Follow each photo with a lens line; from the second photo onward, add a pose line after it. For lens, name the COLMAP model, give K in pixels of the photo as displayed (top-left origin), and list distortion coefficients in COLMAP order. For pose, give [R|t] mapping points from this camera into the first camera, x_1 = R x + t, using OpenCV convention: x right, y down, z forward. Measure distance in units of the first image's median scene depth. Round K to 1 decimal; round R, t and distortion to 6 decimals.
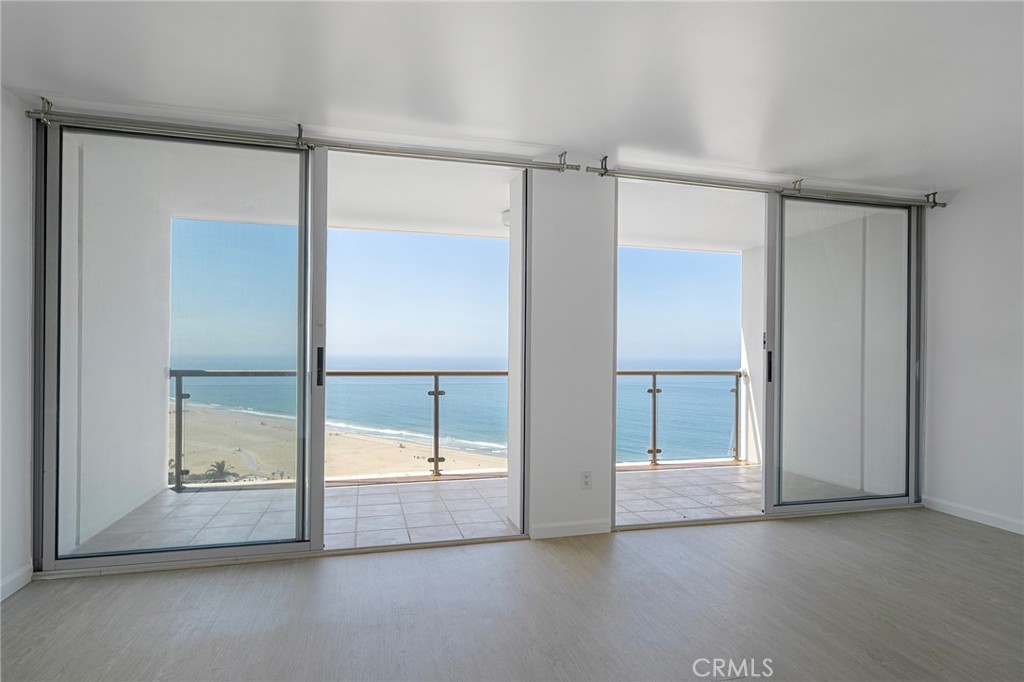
lens RADIAL K [[540.6, 0, 505.4], [0, 540.6, 349.6], [0, 0, 1]] dist [0.005528, -0.001039]
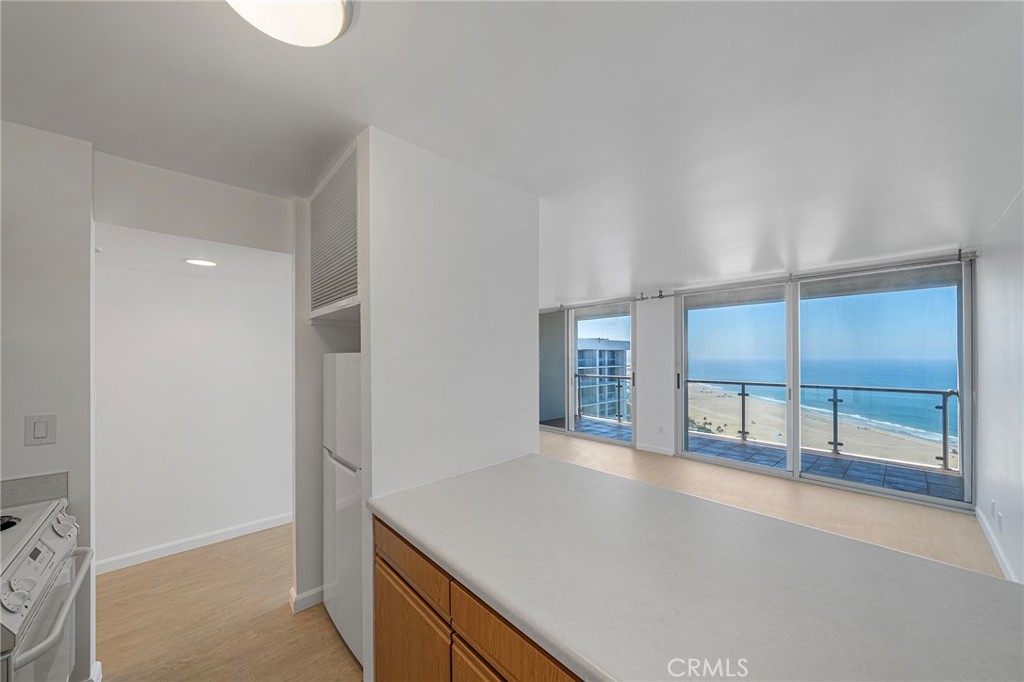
lens RADIAL K [[353.2, 0, 503.4], [0, 353.2, 354.5], [0, 0, 1]] dist [-0.006269, 0.000009]
pose [[0.448112, -0.017970, -0.893797, 0.841678], [0.015450, 0.999804, -0.012356, -0.050718], [0.893844, -0.008273, 0.448302, -0.190463]]
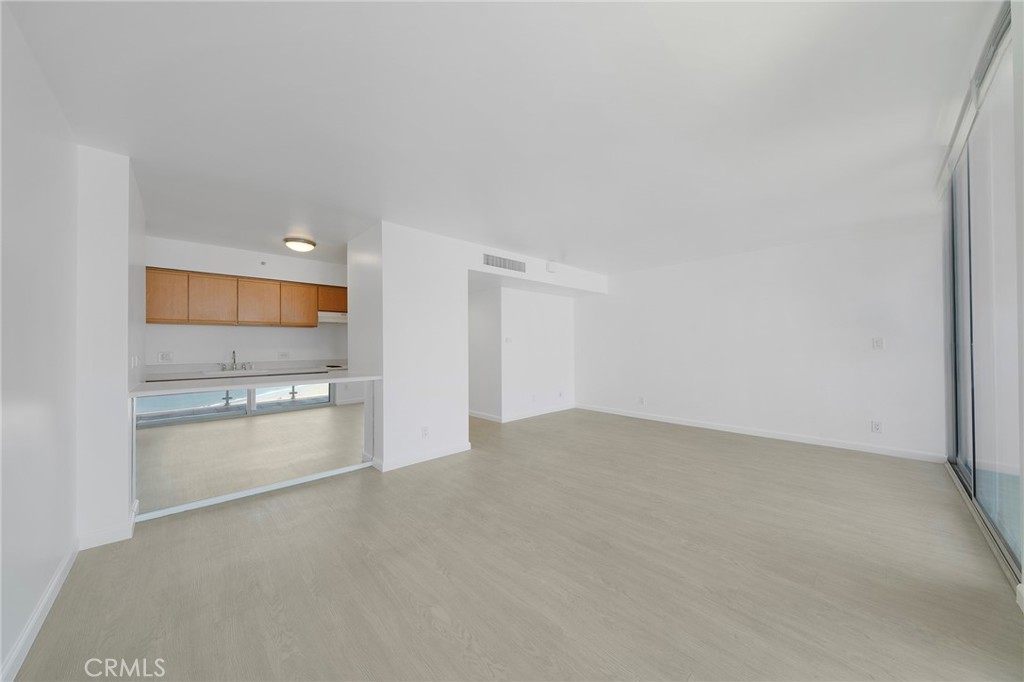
lens RADIAL K [[353.2, 0, 510.1], [0, 353.2, 339.9], [0, 0, 1]] dist [-0.006269, 0.000009]
pose [[-0.872673, -0.013315, -0.488123, 0.599194], [-0.002298, 0.999729, -0.023163, 0.009389], [0.488299, -0.019092, -0.872467, 0.743409]]
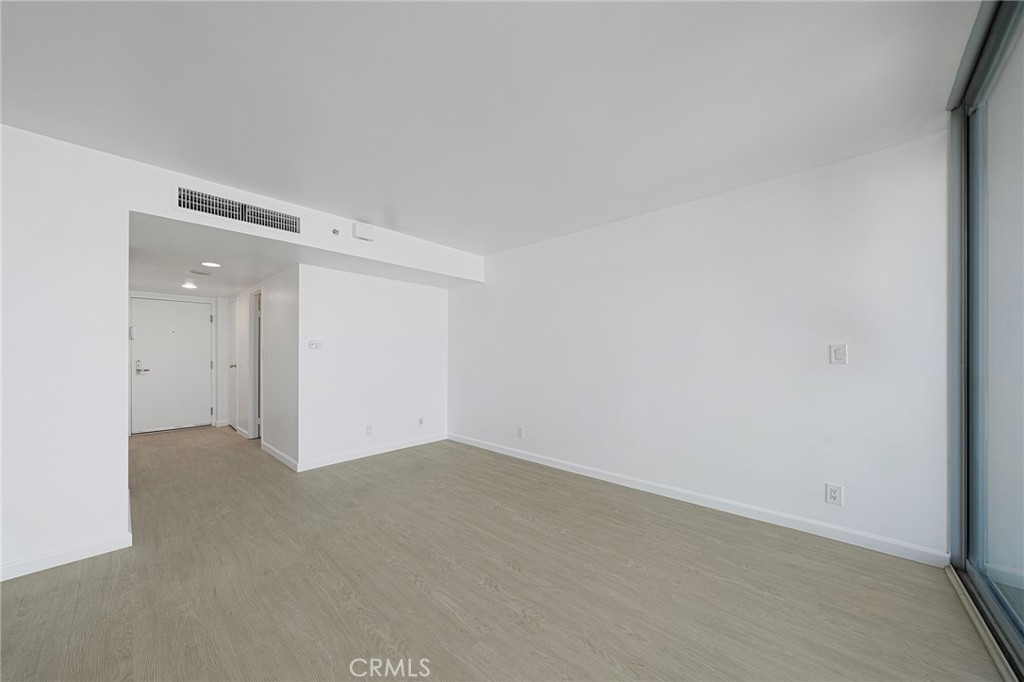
lens RADIAL K [[353.2, 0, 512.3], [0, 353.2, 355.7], [0, 0, 1]] dist [-0.006269, 0.000009]
pose [[-0.831200, -0.005793, -0.555944, 0.136123], [-0.007481, 0.999972, 0.000764, 0.002232], [0.555924, 0.004794, -0.831220, 0.612062]]
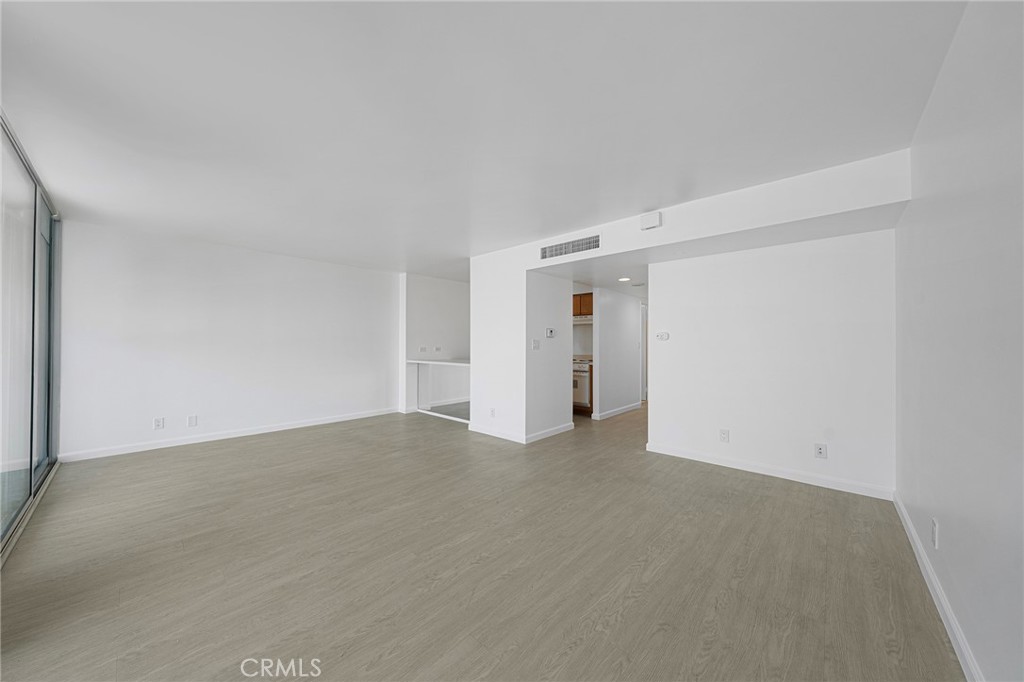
lens RADIAL K [[353.2, 0, 502.7], [0, 353.2, 341.6], [0, 0, 1]] dist [-0.006269, 0.000009]
pose [[-0.534958, -0.005881, 0.844858, -0.388765], [-0.010971, 0.999940, 0.000013, -0.001280], [-0.844807, -0.009262, -0.534990, 0.486886]]
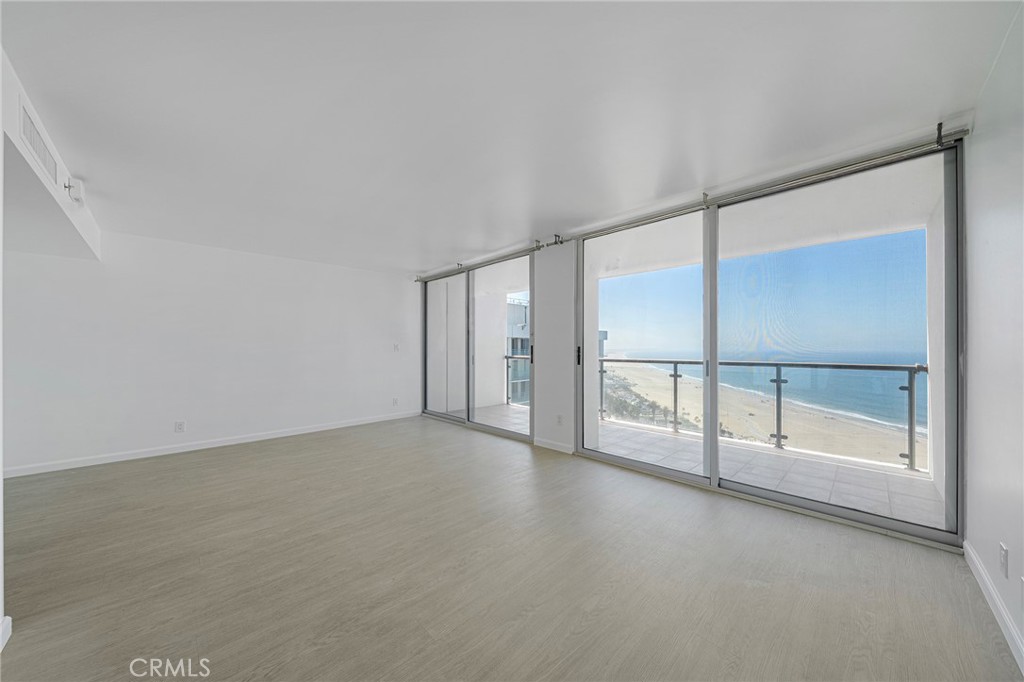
lens RADIAL K [[353.2, 0, 509.0], [0, 353.2, 343.2], [0, 0, 1]] dist [-0.006269, 0.000009]
pose [[0.498910, -0.019937, -0.866425, 0.747106], [0.008574, 0.999800, -0.018069, 0.008900], [0.866612, 0.001586, 0.498981, 0.205262]]
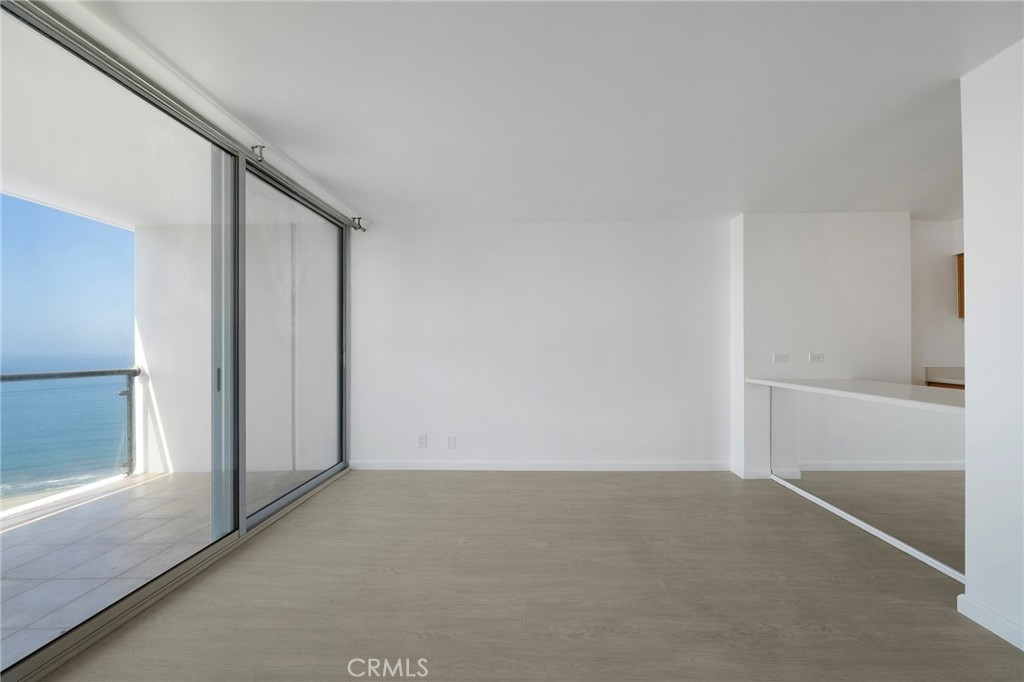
lens RADIAL K [[353.2, 0, 530.3], [0, 353.2, 348.9], [0, 0, 1]] dist [-0.006269, 0.000009]
pose [[0.254163, -0.015421, 0.967038, 0.082090], [0.001628, 0.999878, 0.015517, 0.001114], [-0.967160, -0.002370, 0.254157, 0.336354]]
